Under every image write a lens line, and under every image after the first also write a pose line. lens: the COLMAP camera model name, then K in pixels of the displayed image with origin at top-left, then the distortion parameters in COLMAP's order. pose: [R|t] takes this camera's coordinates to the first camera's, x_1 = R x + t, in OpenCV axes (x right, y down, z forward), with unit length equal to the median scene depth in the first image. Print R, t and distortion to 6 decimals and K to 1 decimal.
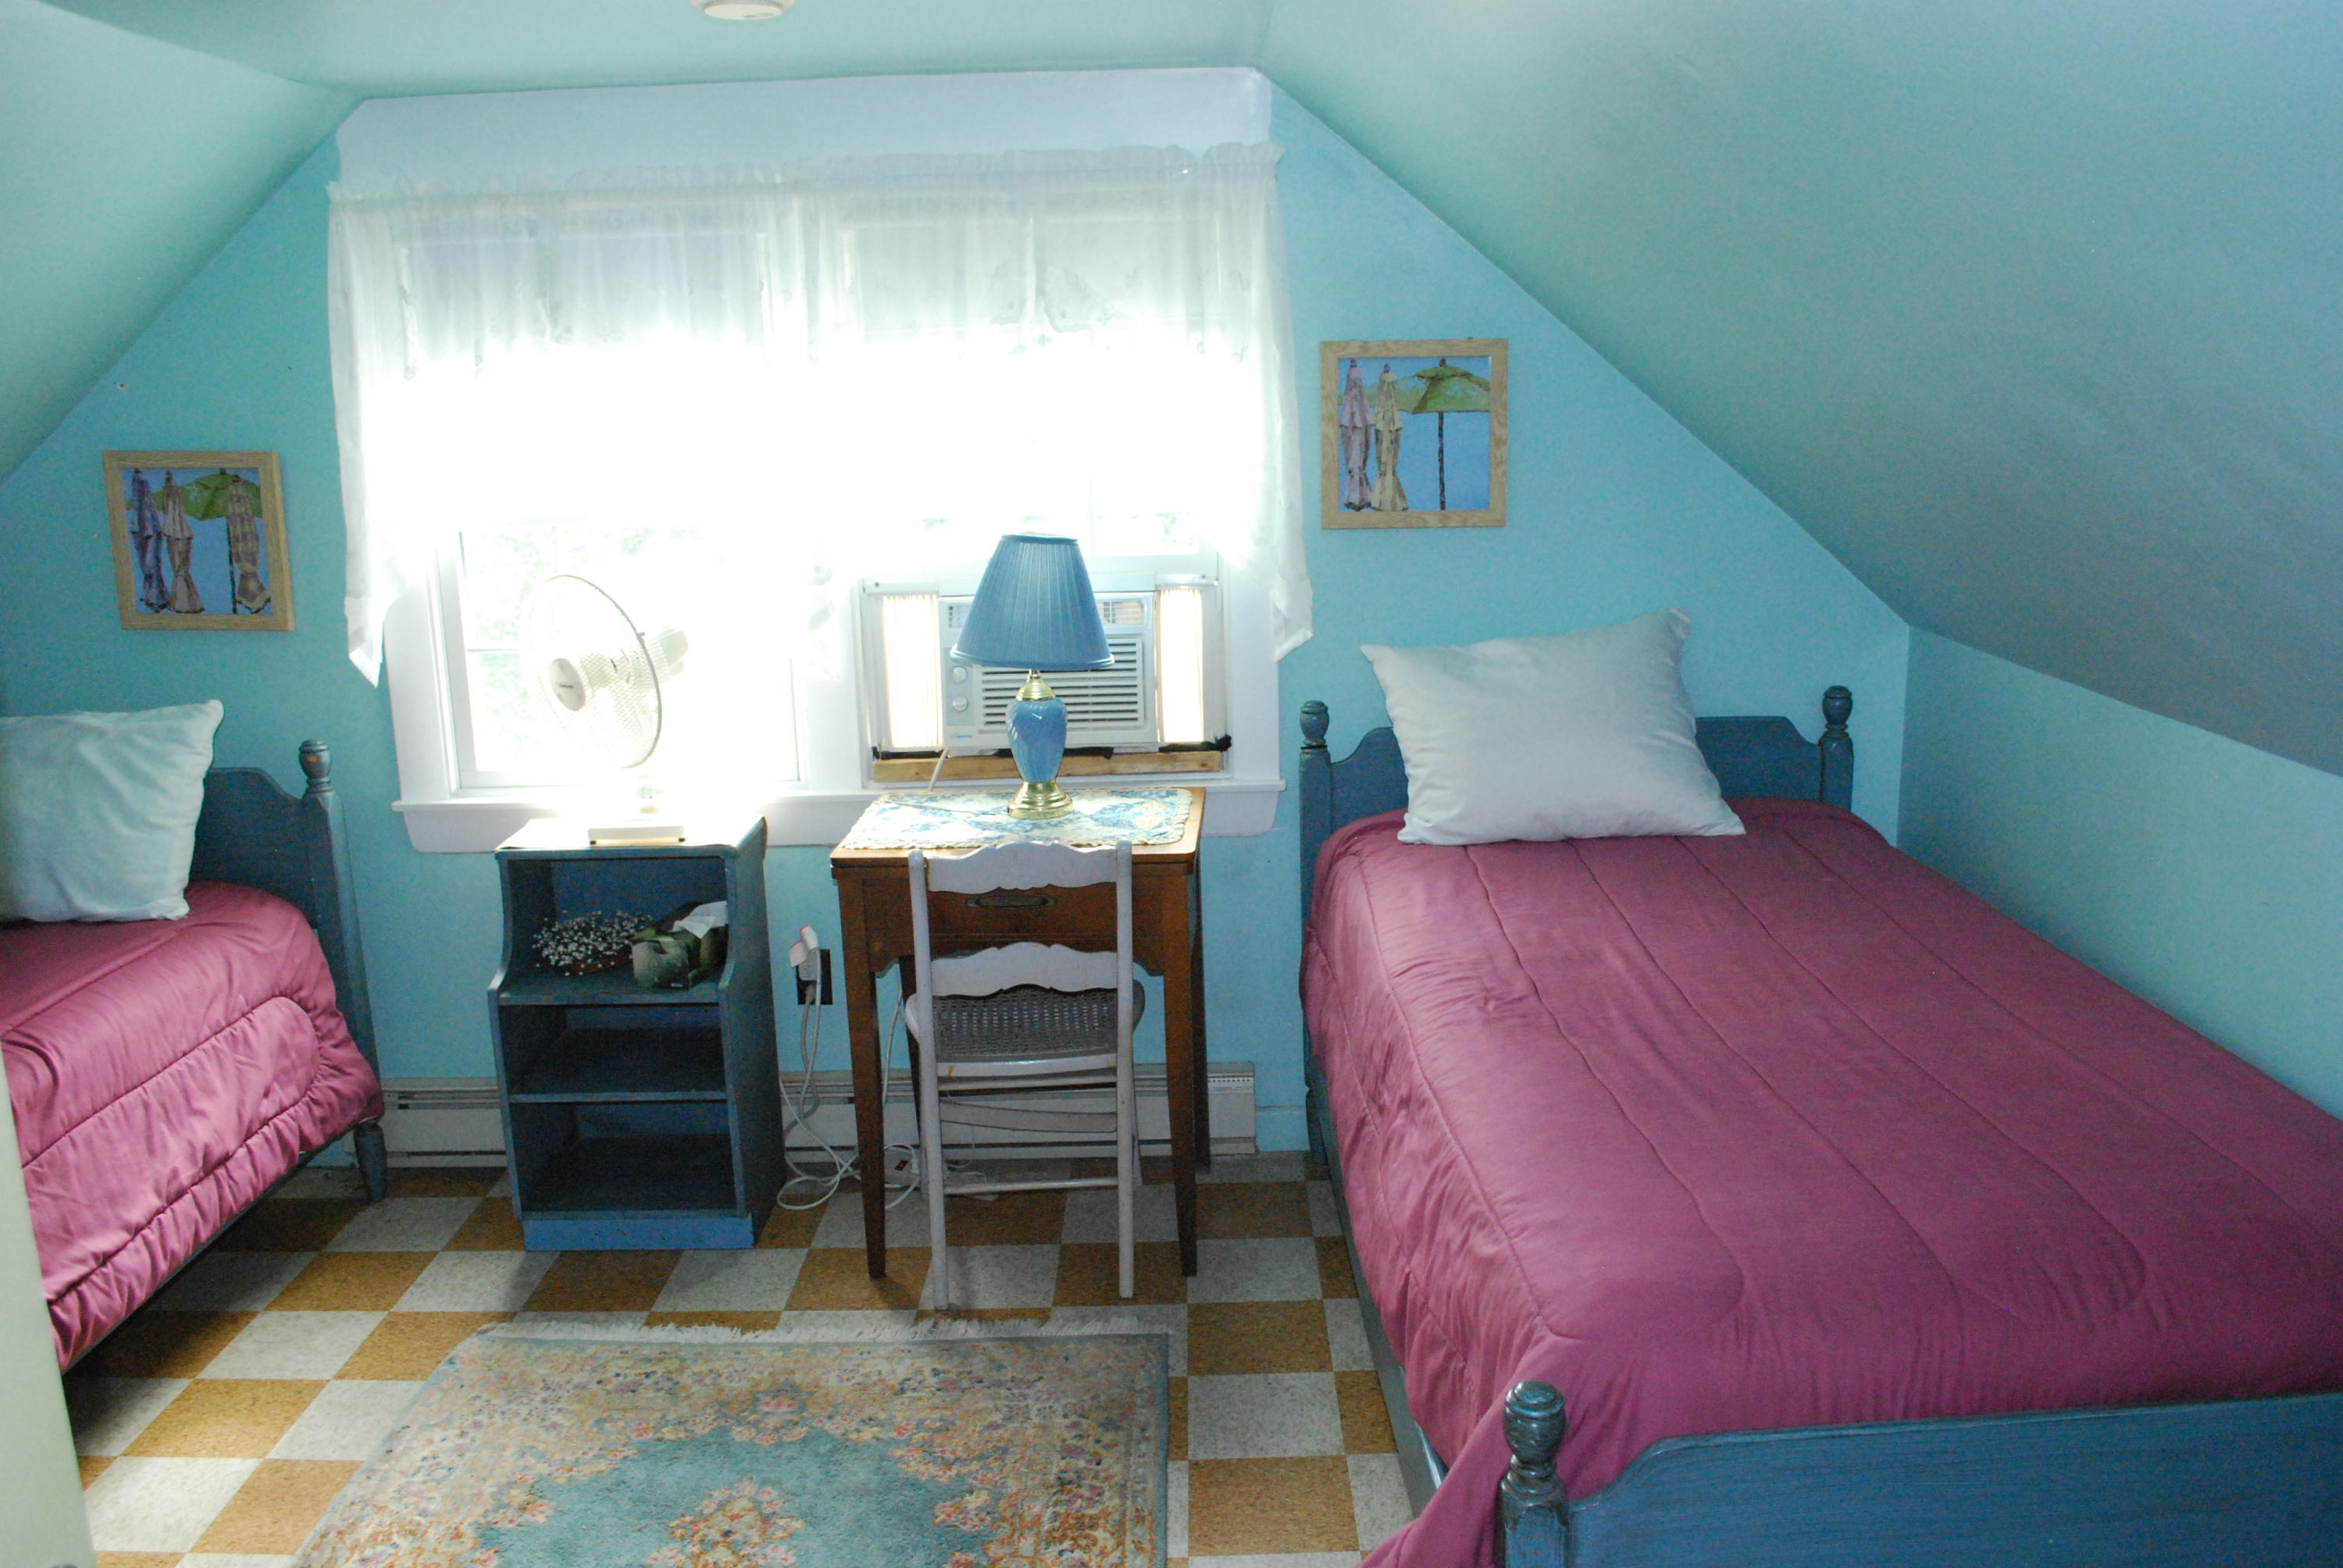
lens RADIAL K [[1854.5, 0, 1176.9], [0, 1854.5, 779.2], [0, 0, 1]] dist [-0.078518, 0.007292]
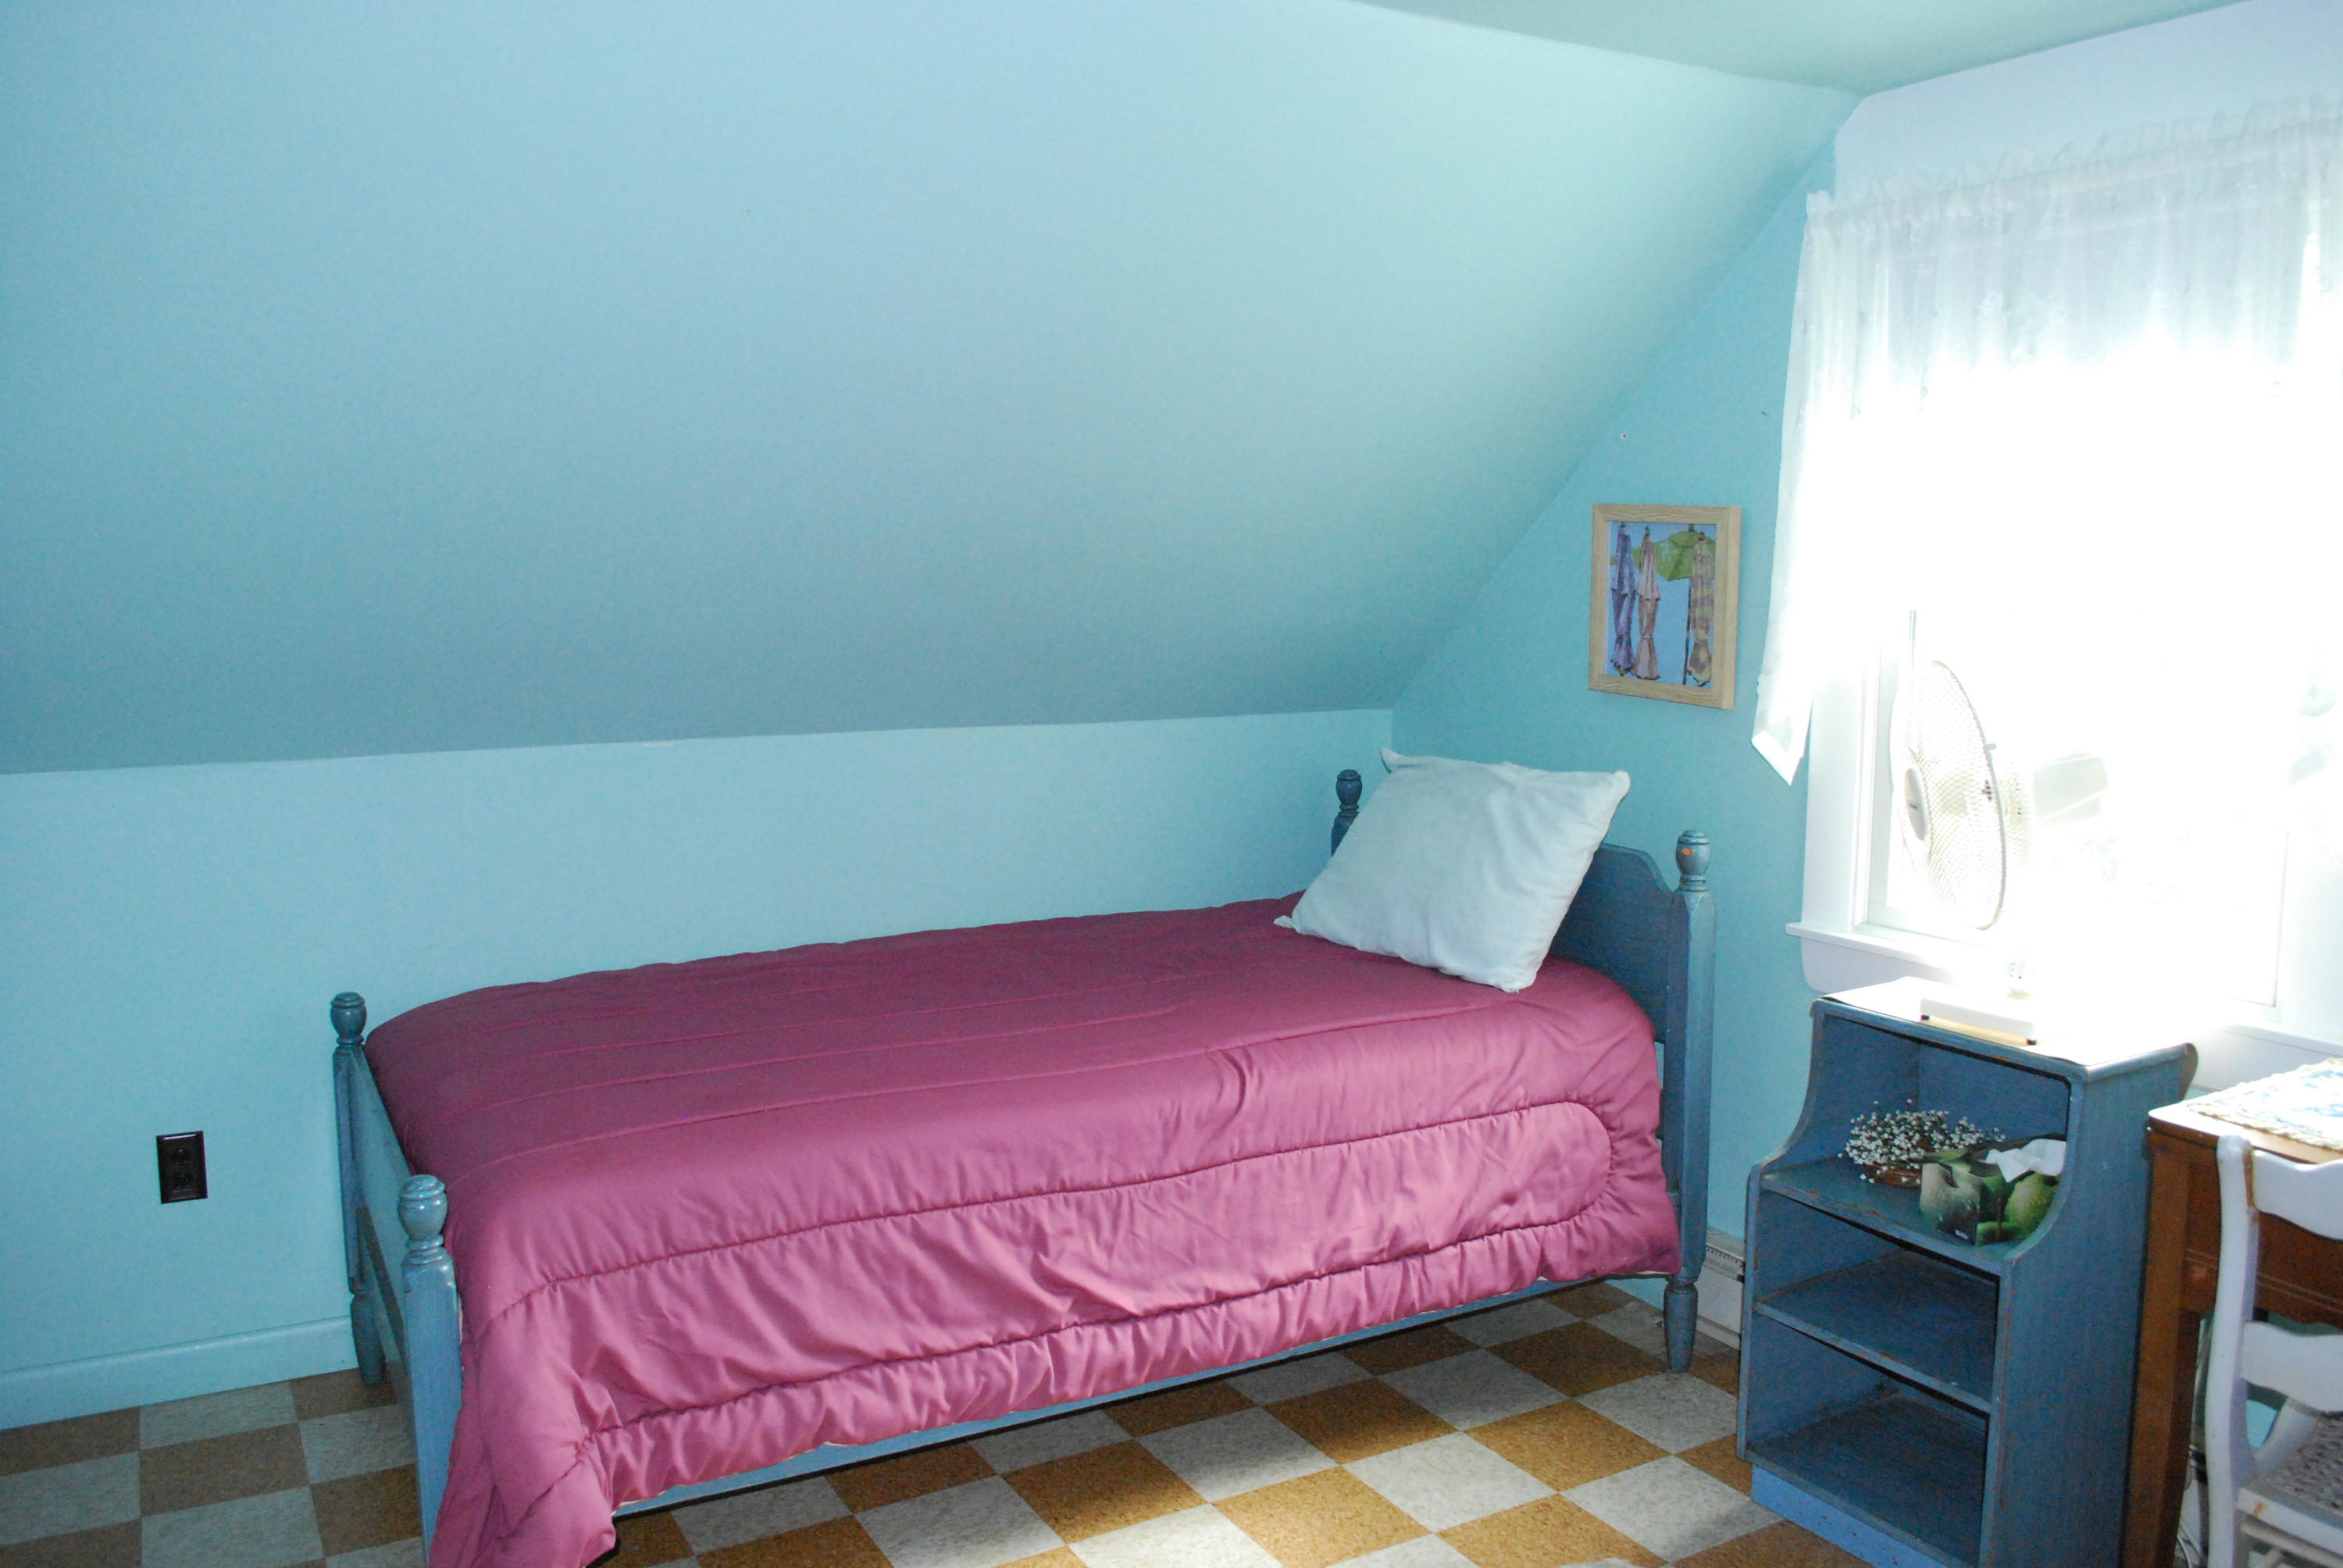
lens RADIAL K [[1854.5, 0, 1171.1], [0, 1854.5, 785.9], [0, 0, 1]] dist [-0.078518, 0.007292]
pose [[0.503135, 0.128975, -0.854530, 0.156828], [-0.196013, 0.980062, 0.032512, -0.022892], [0.841685, 0.151141, 0.518384, 0.337231]]
